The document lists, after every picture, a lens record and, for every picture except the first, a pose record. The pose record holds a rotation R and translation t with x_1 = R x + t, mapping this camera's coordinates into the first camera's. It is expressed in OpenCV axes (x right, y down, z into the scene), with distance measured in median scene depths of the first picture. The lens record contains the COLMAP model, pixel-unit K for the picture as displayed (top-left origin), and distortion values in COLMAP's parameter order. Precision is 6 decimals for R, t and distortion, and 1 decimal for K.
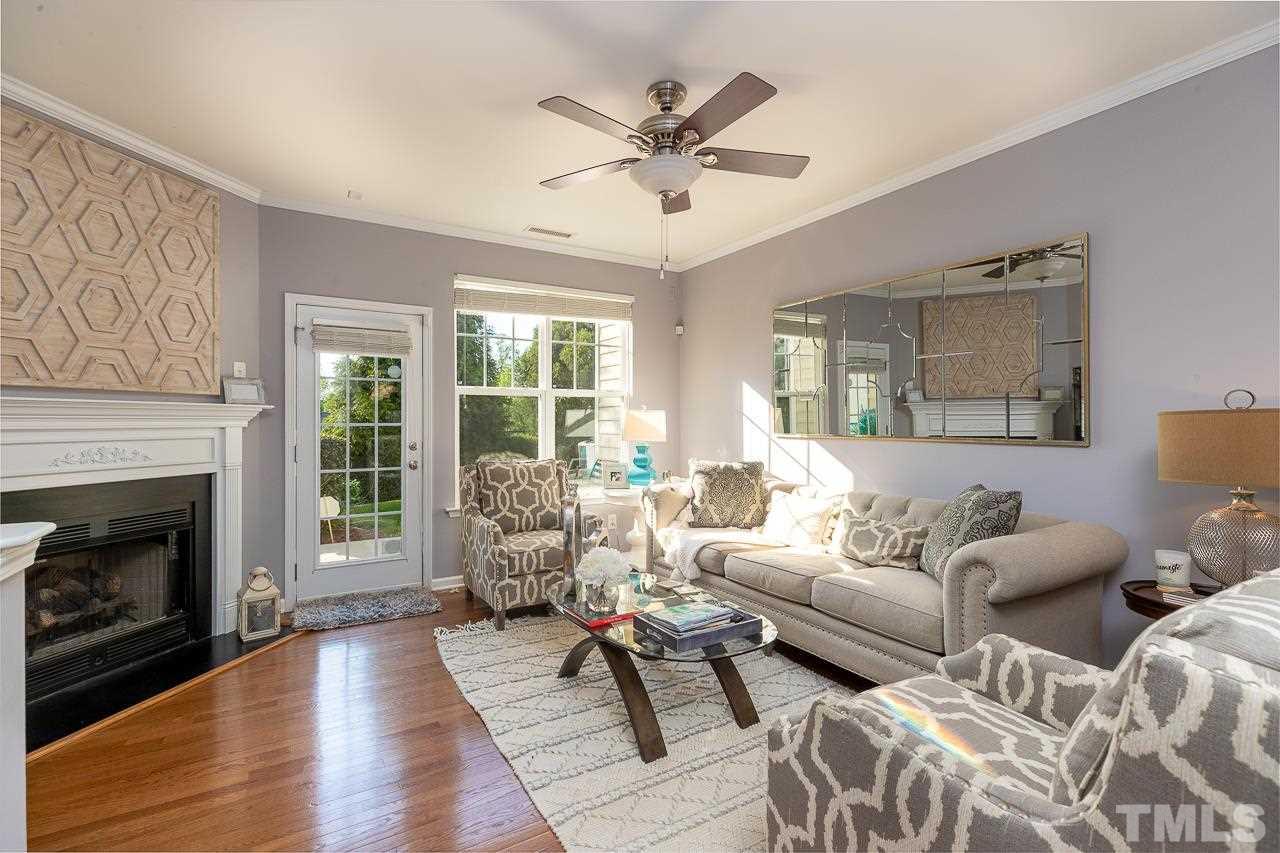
lens RADIAL K [[584.0, 0, 640.0], [0, 584.0, 426.5], [0, 0, 1]] dist [0.001113, 0.000371]
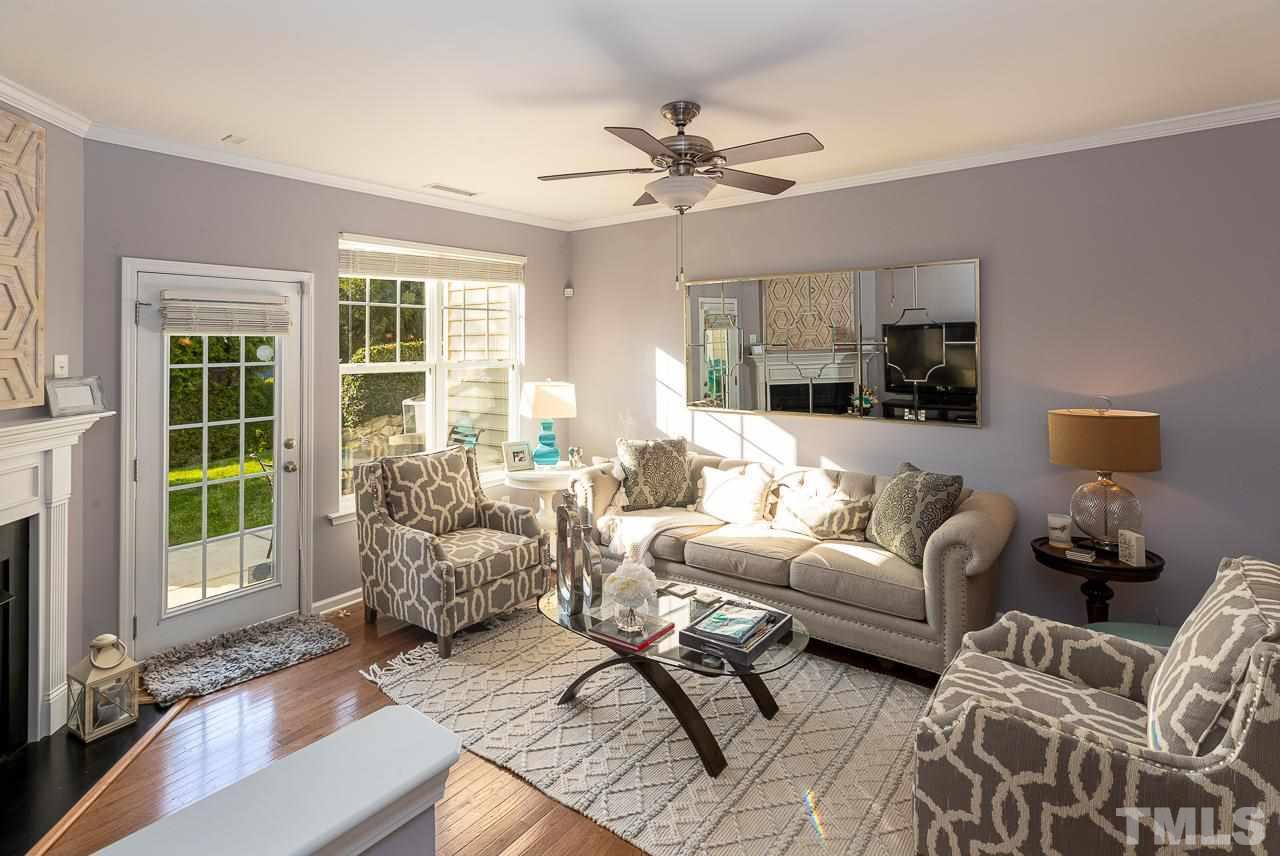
lens RADIAL K [[637.6, 0, 640.1], [0, 637.6, 342.6], [0, 0, 1]] dist [0.001472, 0.000426]
pose [[0.929168, -0.008733, 0.369555, -0.318024], [0.013028, 0.999873, -0.009126, -0.111801], [-0.369429, 0.013294, 0.929164, -0.004483]]
